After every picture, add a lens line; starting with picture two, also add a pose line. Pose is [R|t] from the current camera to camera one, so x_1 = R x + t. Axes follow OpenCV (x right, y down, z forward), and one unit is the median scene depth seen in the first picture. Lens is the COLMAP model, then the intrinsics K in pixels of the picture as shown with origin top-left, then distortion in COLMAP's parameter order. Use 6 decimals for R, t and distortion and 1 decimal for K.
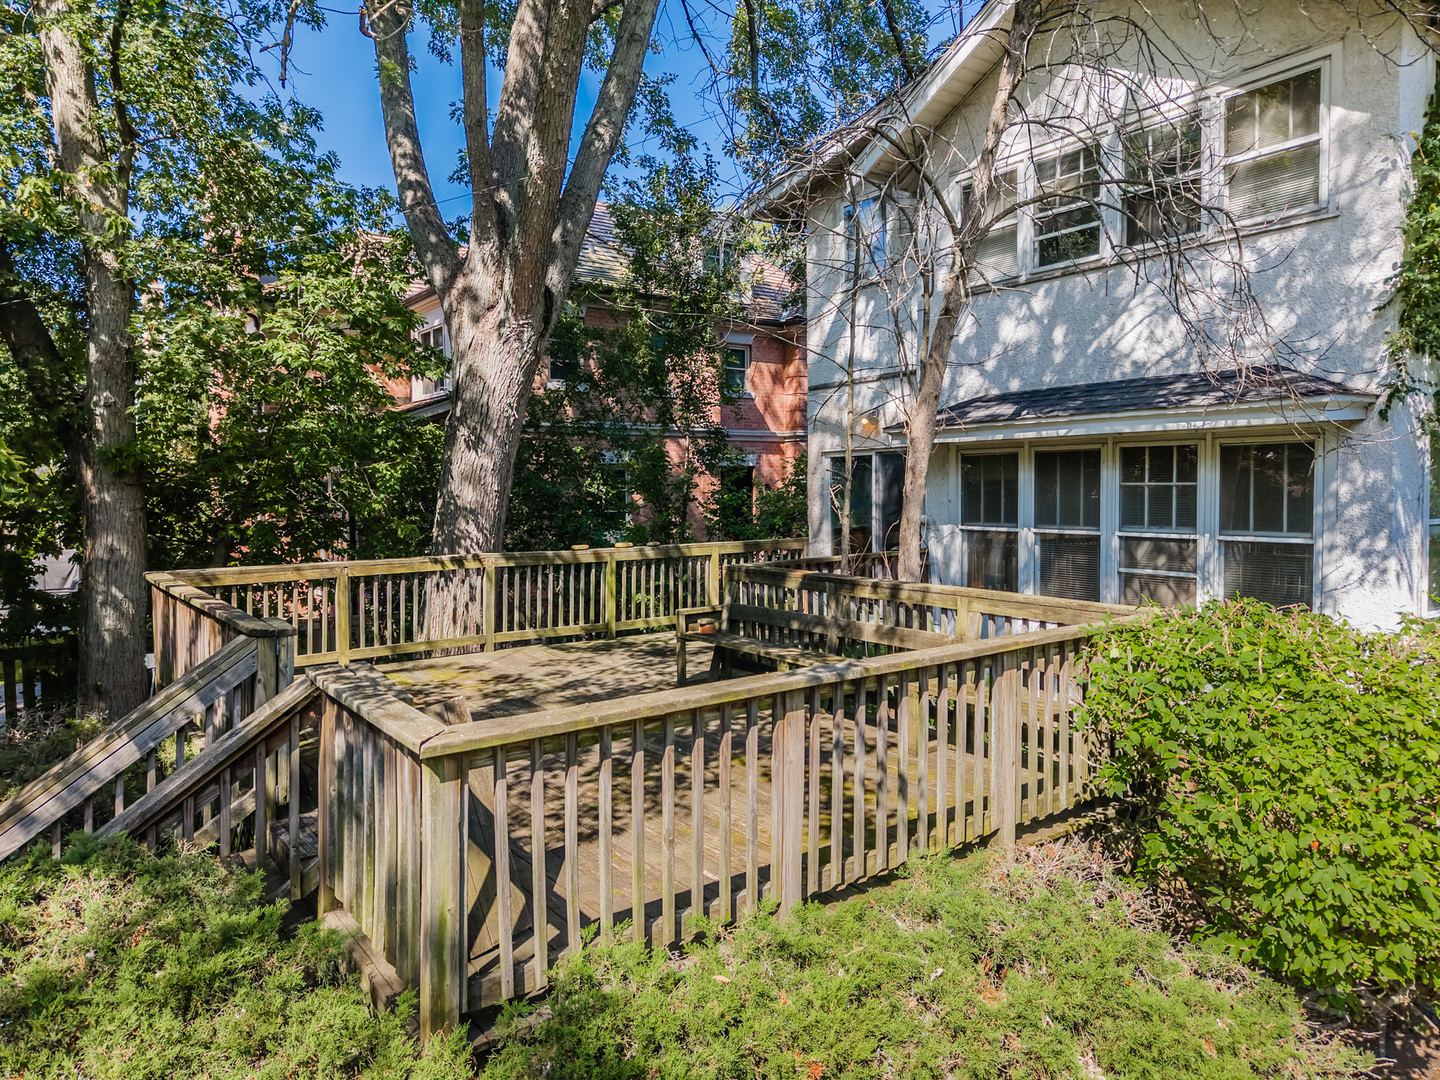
lens RADIAL K [[1011.0, 0, 720.1], [0, 1011.0, 530.8], [0, 0, 1]] dist [-0.008488, 0.001893]
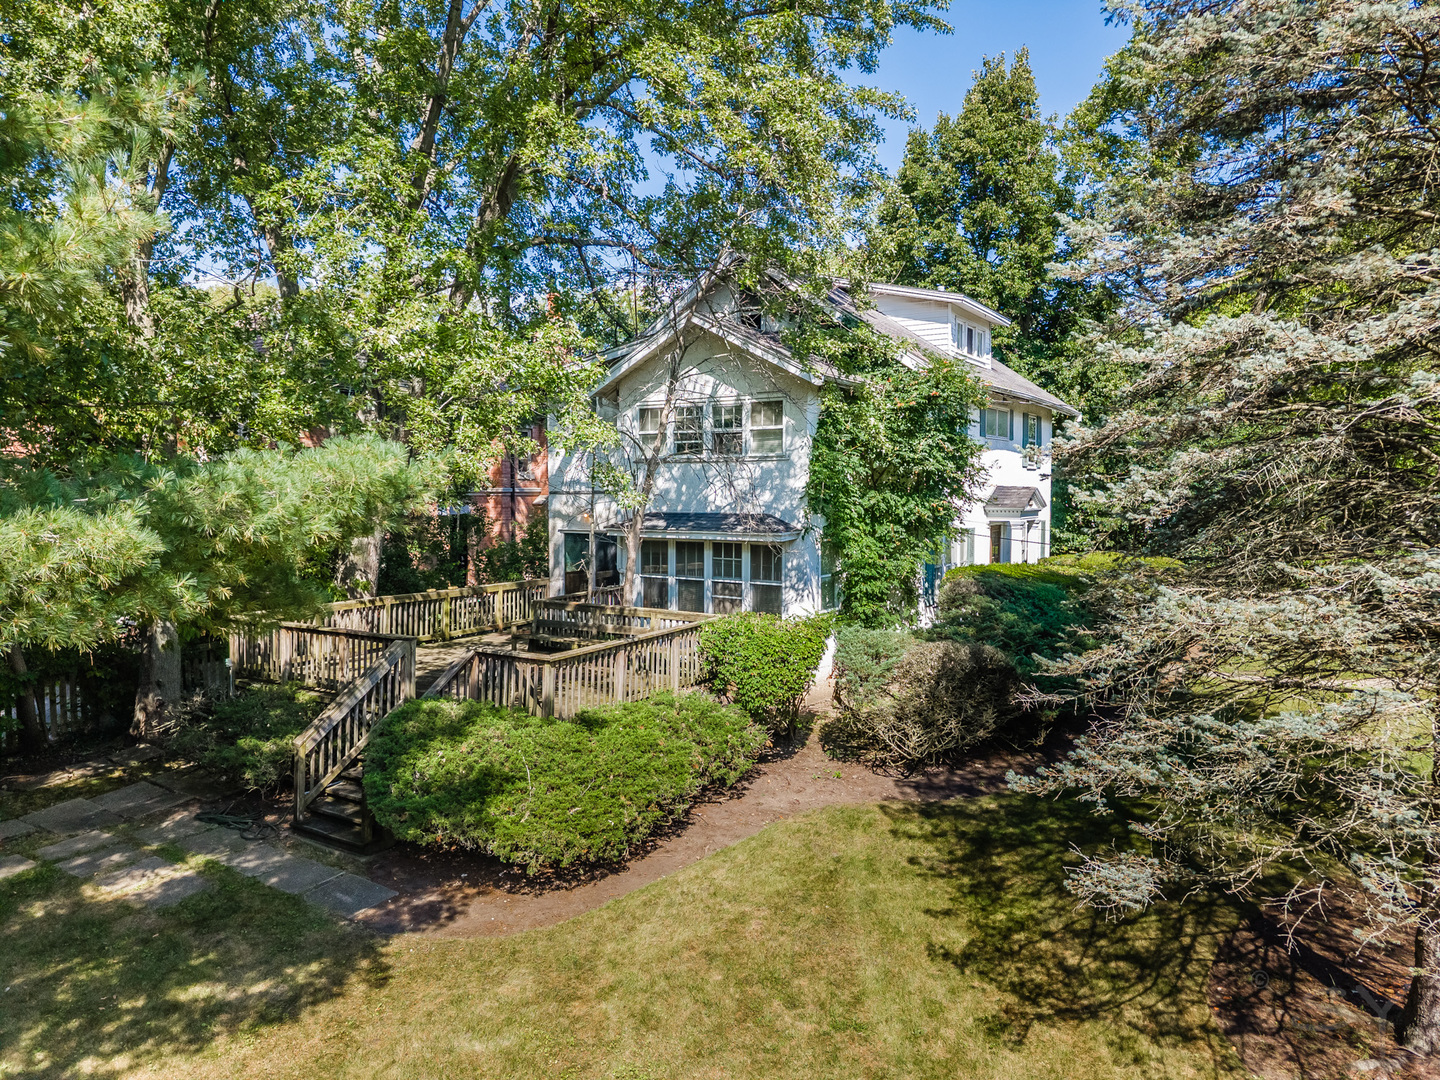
lens RADIAL K [[1011.0, 0, 721.6], [0, 1011.0, 535.9], [0, 0, 1]] dist [-0.008488, 0.001893]
pose [[0.931669, -0.016680, 0.362925, -0.425051], [0.015114, 0.999860, 0.007154, -0.117626], [-0.362994, -0.001180, 0.931791, -1.176146]]
